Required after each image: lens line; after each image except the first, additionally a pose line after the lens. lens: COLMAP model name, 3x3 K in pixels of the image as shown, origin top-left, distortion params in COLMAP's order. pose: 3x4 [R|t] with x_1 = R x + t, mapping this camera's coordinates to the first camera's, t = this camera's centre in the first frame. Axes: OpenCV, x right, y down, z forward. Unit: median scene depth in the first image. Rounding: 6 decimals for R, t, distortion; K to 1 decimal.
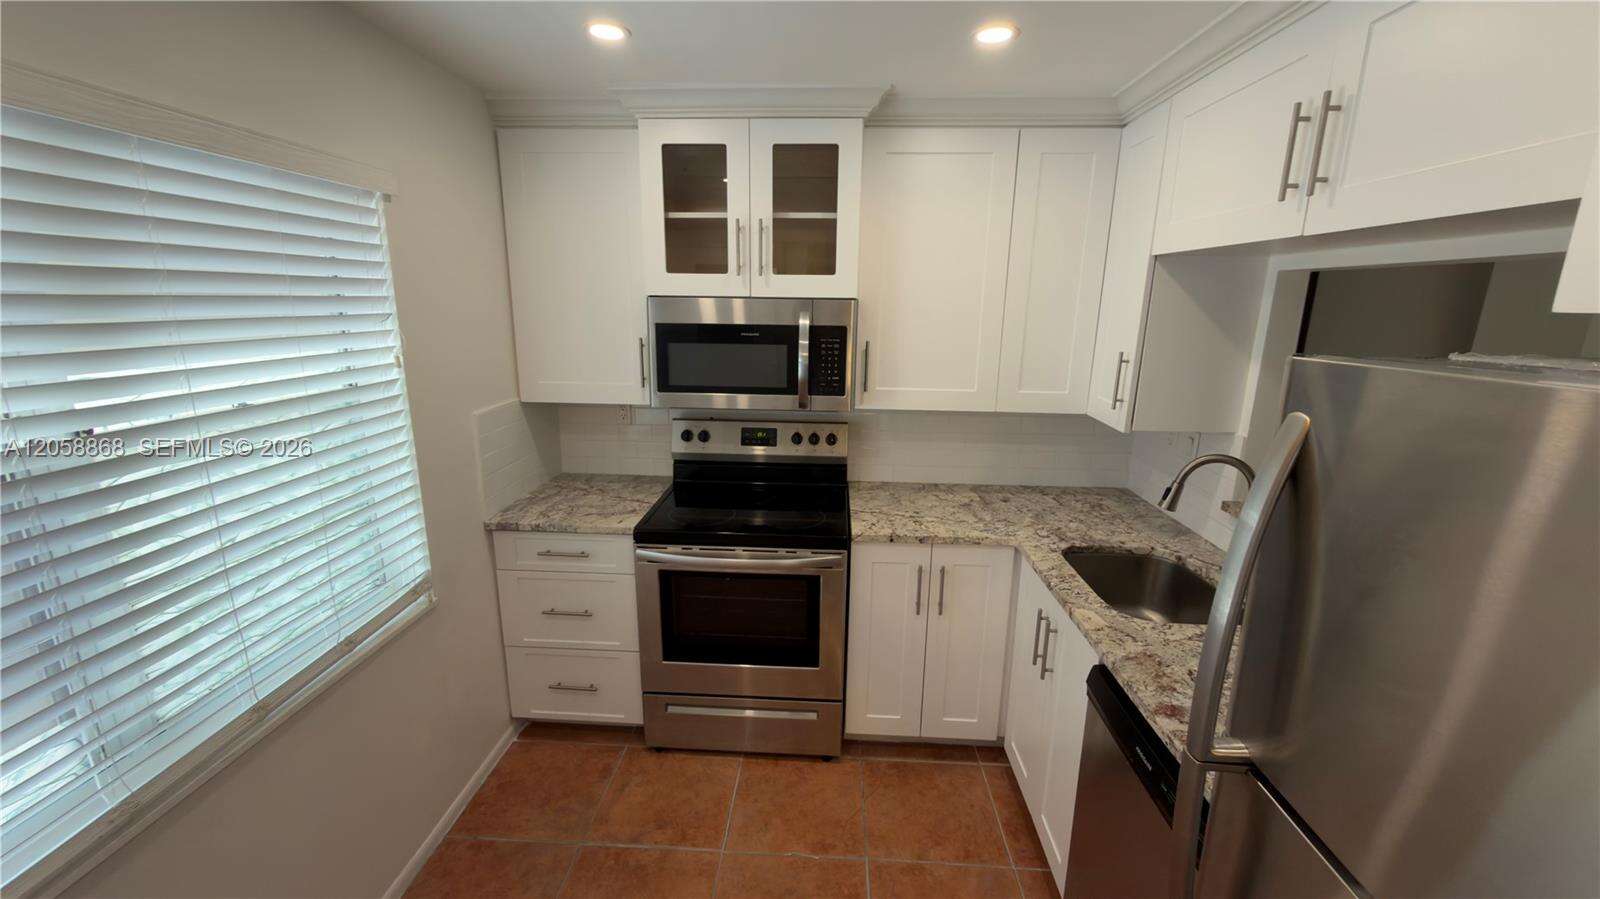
lens RADIAL K [[639.5, 0, 800.0], [0, 639.5, 449.5], [0, 0, 1]] dist [-0.000633, -0.000038]
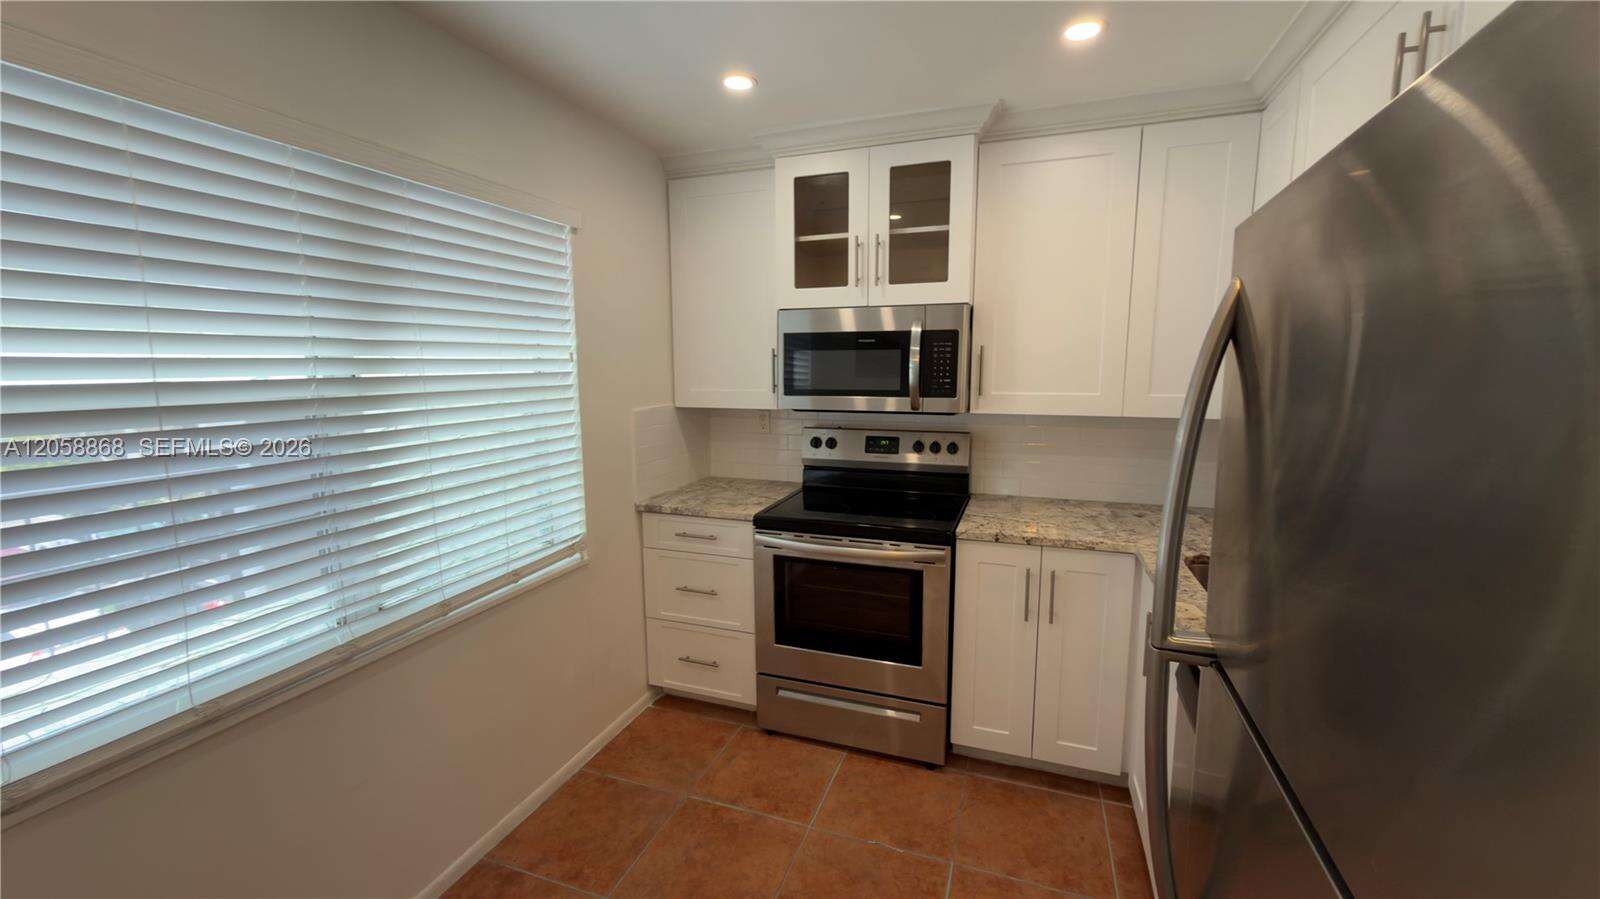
lens RADIAL K [[639.5, 0, 800.0], [0, 639.5, 449.5], [0, 0, 1]] dist [-0.000633, -0.000038]
pose [[0.956611, 0.022436, -0.290504, 0.133719], [-0.050339, 0.994765, -0.088935, 0.105154], [0.286988, 0.099700, 0.952732, -0.039512]]
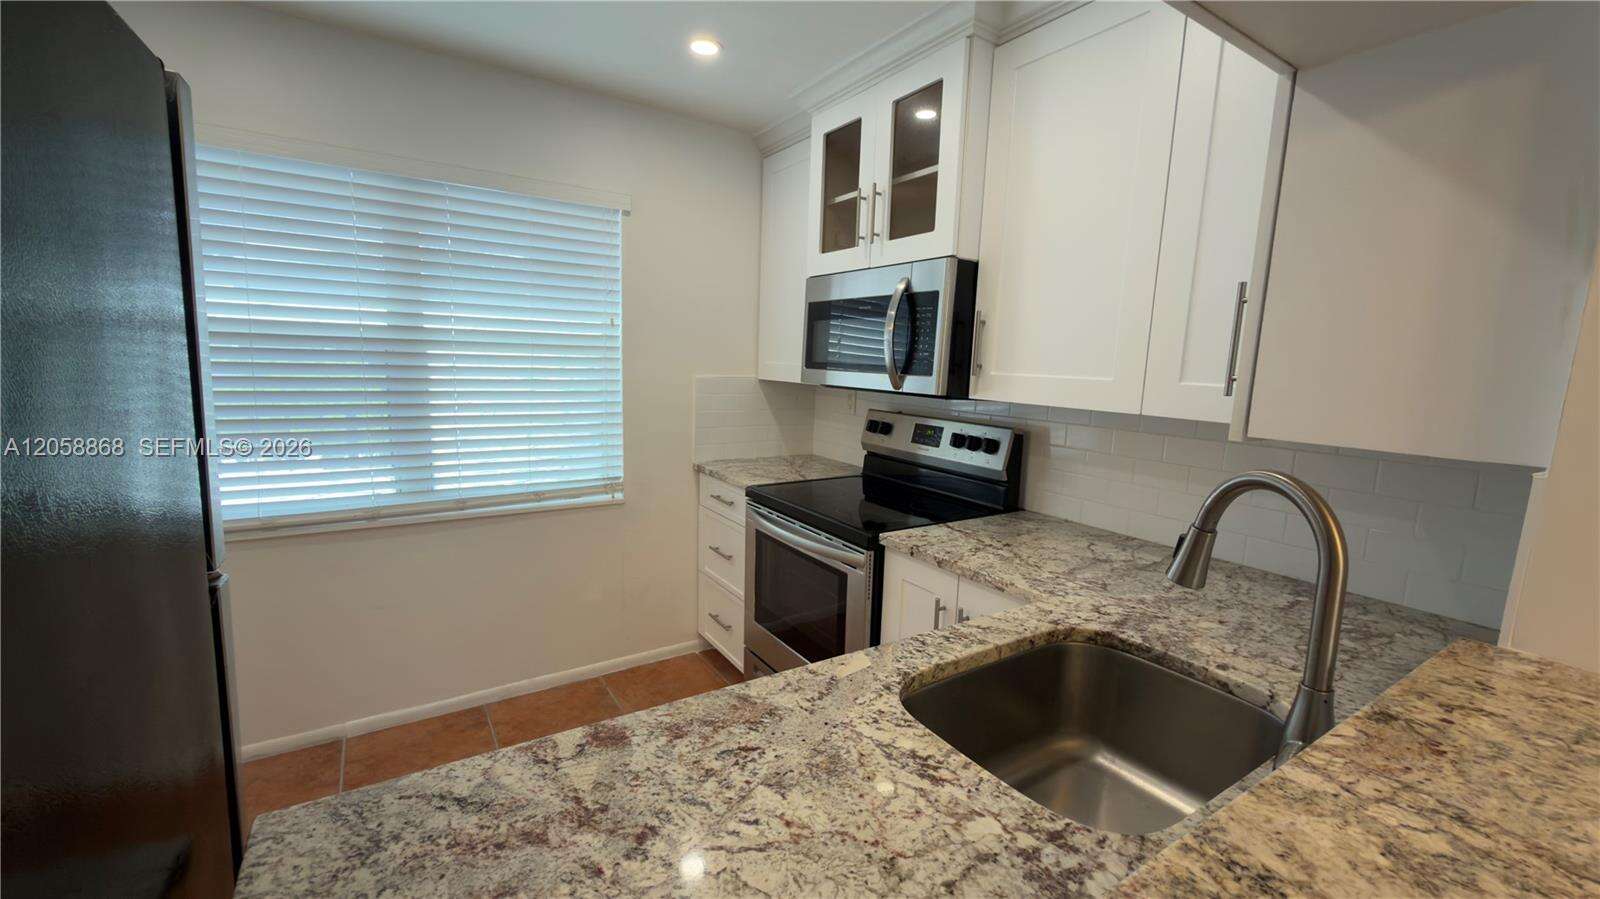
lens RADIAL K [[639.5, 0, 800.0], [0, 639.5, 449.5], [0, 0, 1]] dist [-0.000633, -0.000038]
pose [[0.591849, 0.123722, -0.796497, 0.653817], [-0.210312, 0.977624, -0.004419, 0.049622], [0.778128, 0.170128, 0.604626, 0.396334]]
